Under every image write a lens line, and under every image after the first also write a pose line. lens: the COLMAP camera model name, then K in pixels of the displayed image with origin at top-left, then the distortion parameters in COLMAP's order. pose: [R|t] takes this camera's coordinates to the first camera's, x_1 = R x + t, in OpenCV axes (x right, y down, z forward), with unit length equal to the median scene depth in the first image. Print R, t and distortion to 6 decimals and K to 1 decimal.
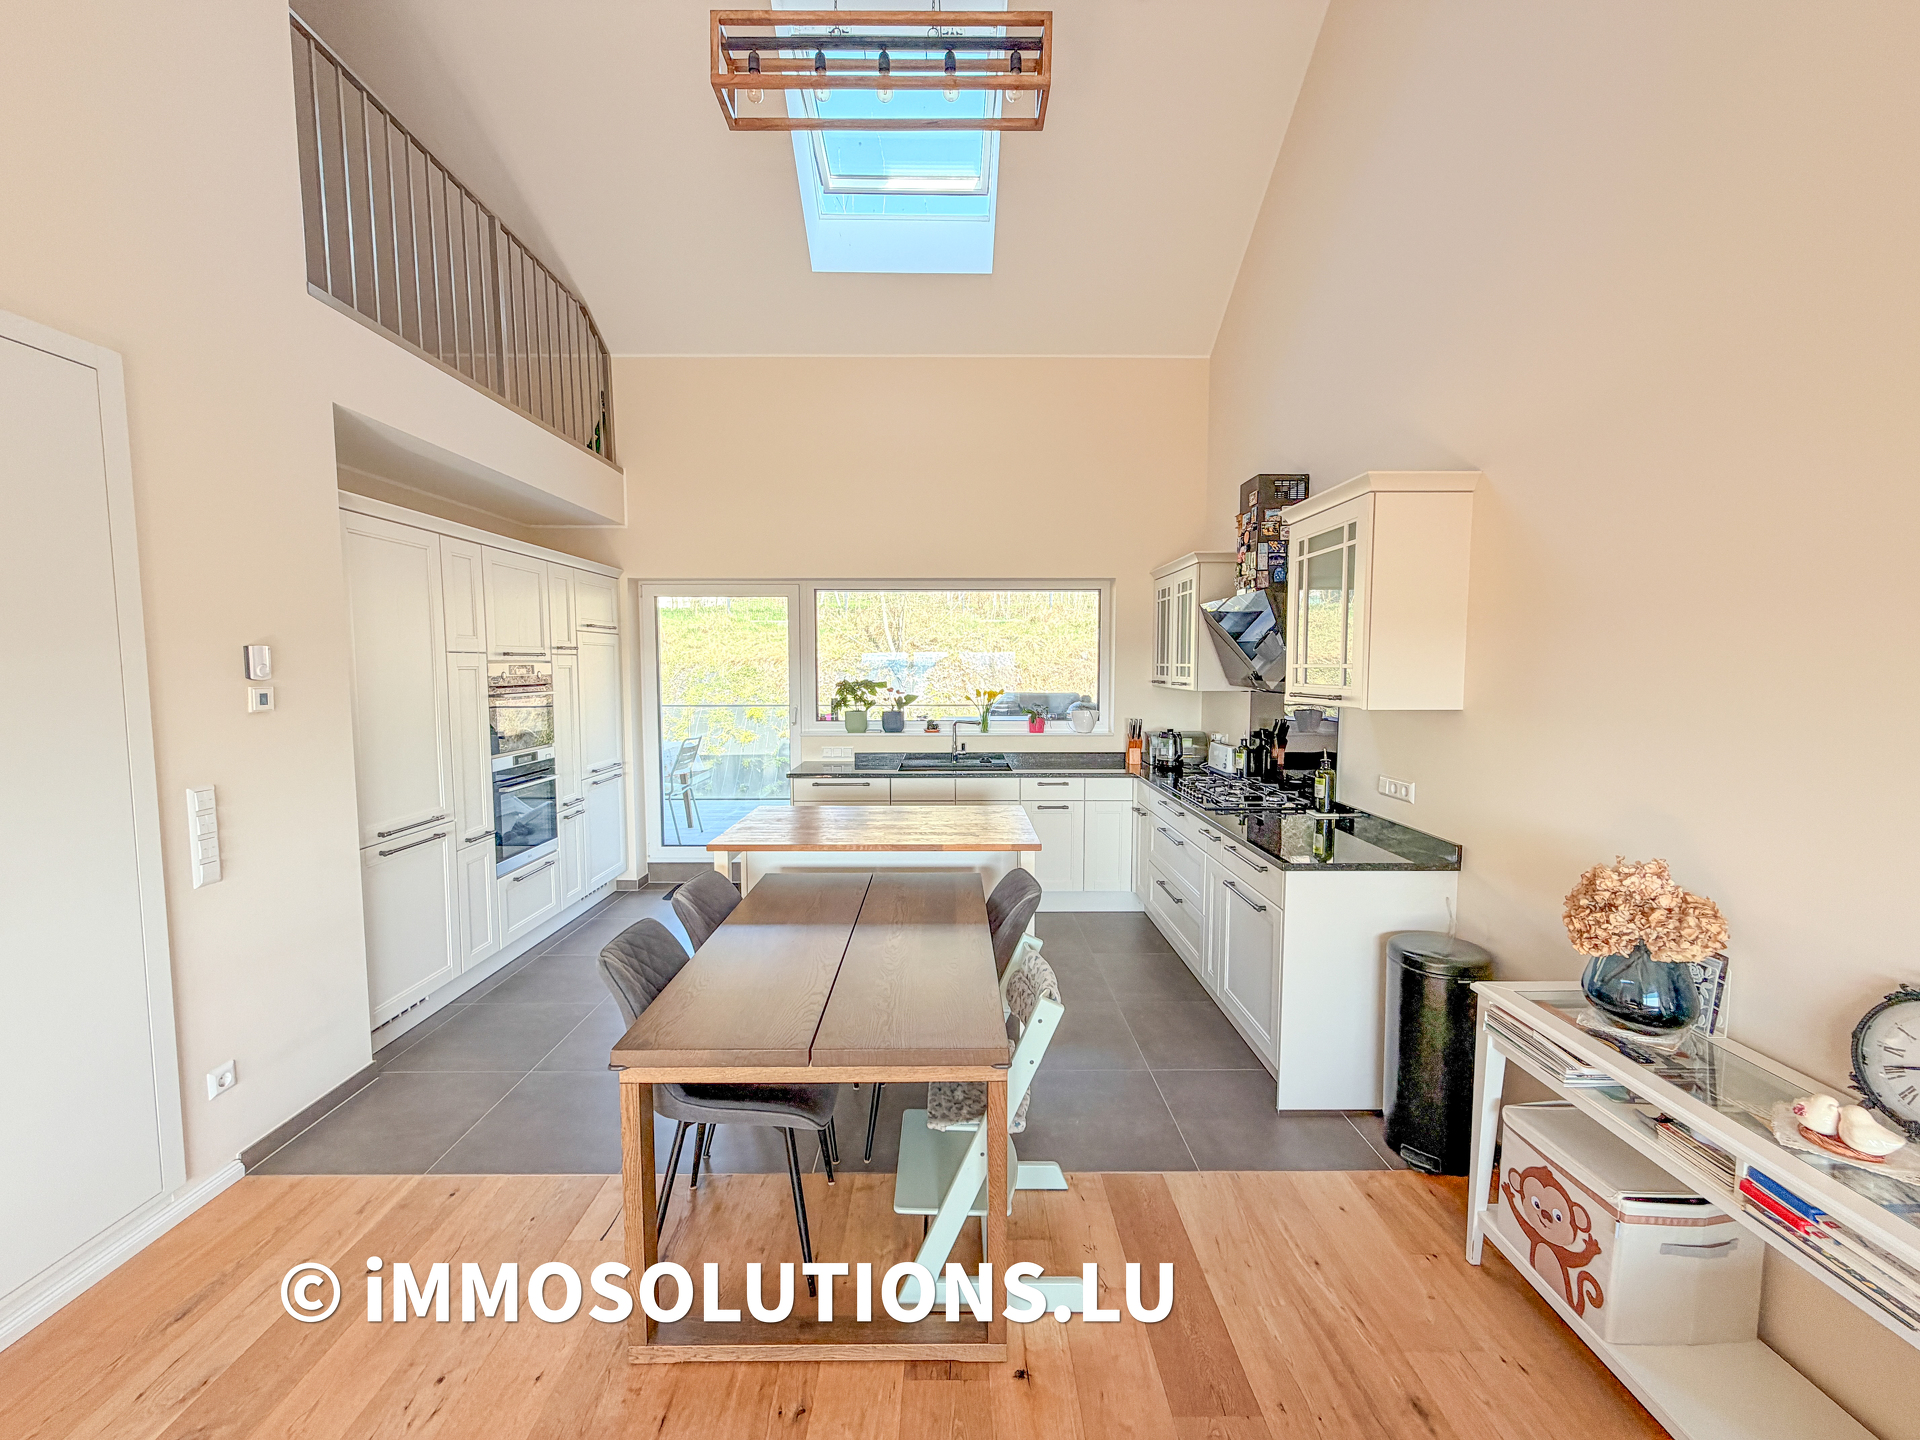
lens RADIAL K [[769.2, 0, 963.3], [0, 769.2, 721.7], [0, 0, 1]] dist [-0.002386, -0.000374]
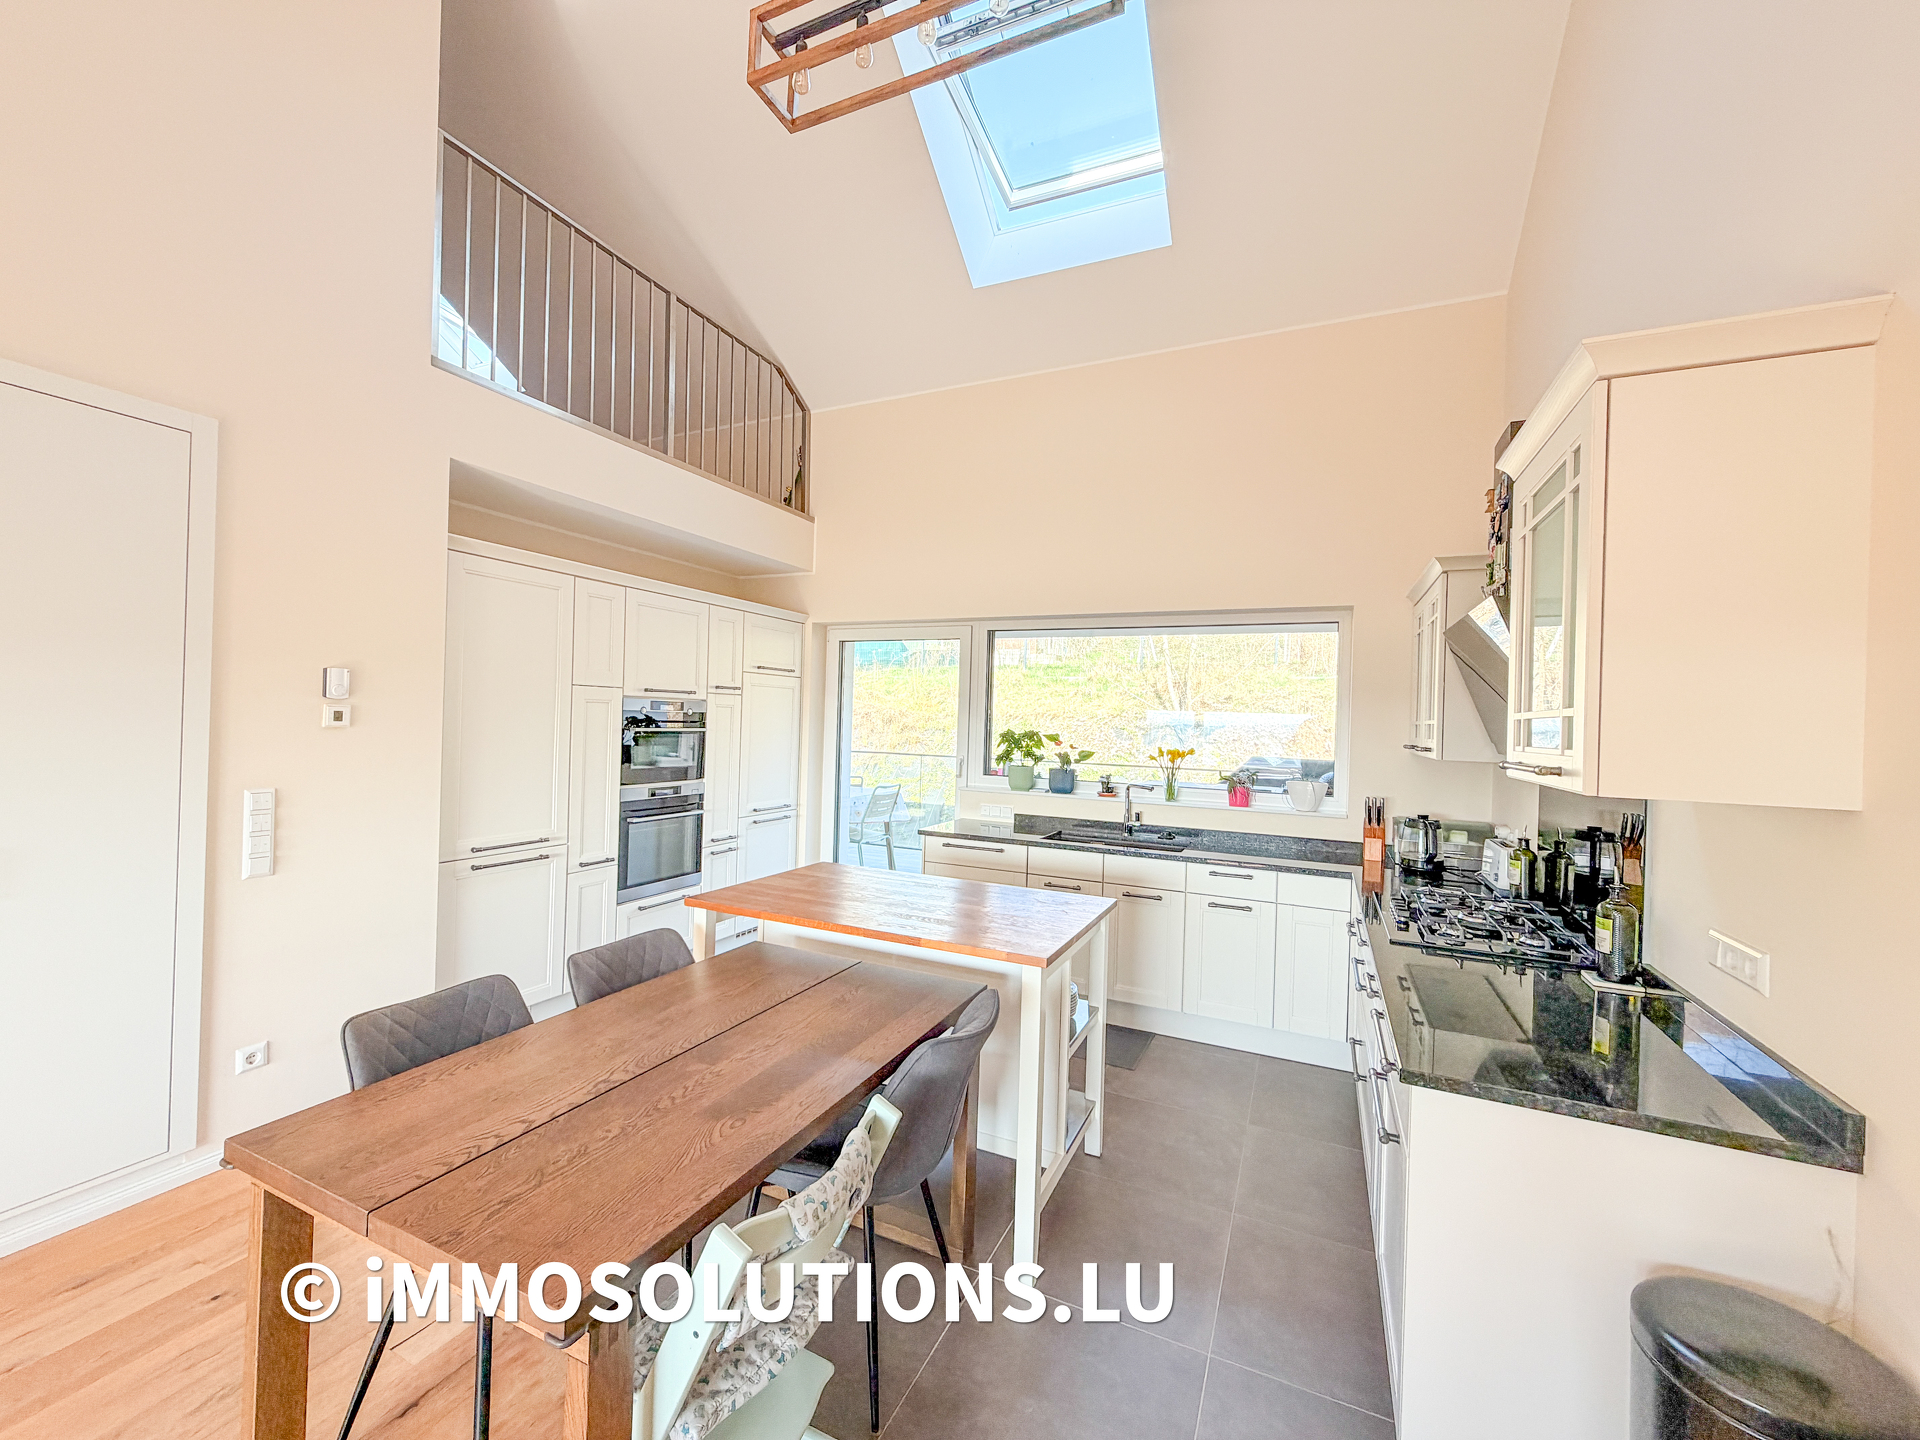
lens RADIAL K [[769.2, 0, 954.8], [0, 769.2, 722.2], [0, 0, 1]] dist [-0.002386, -0.000374]
pose [[0.900667, 0.029162, -0.433531, 0.189638], [-0.063291, 0.995909, -0.064498, -0.002540], [0.429876, 0.085530, 0.898828, 0.188276]]
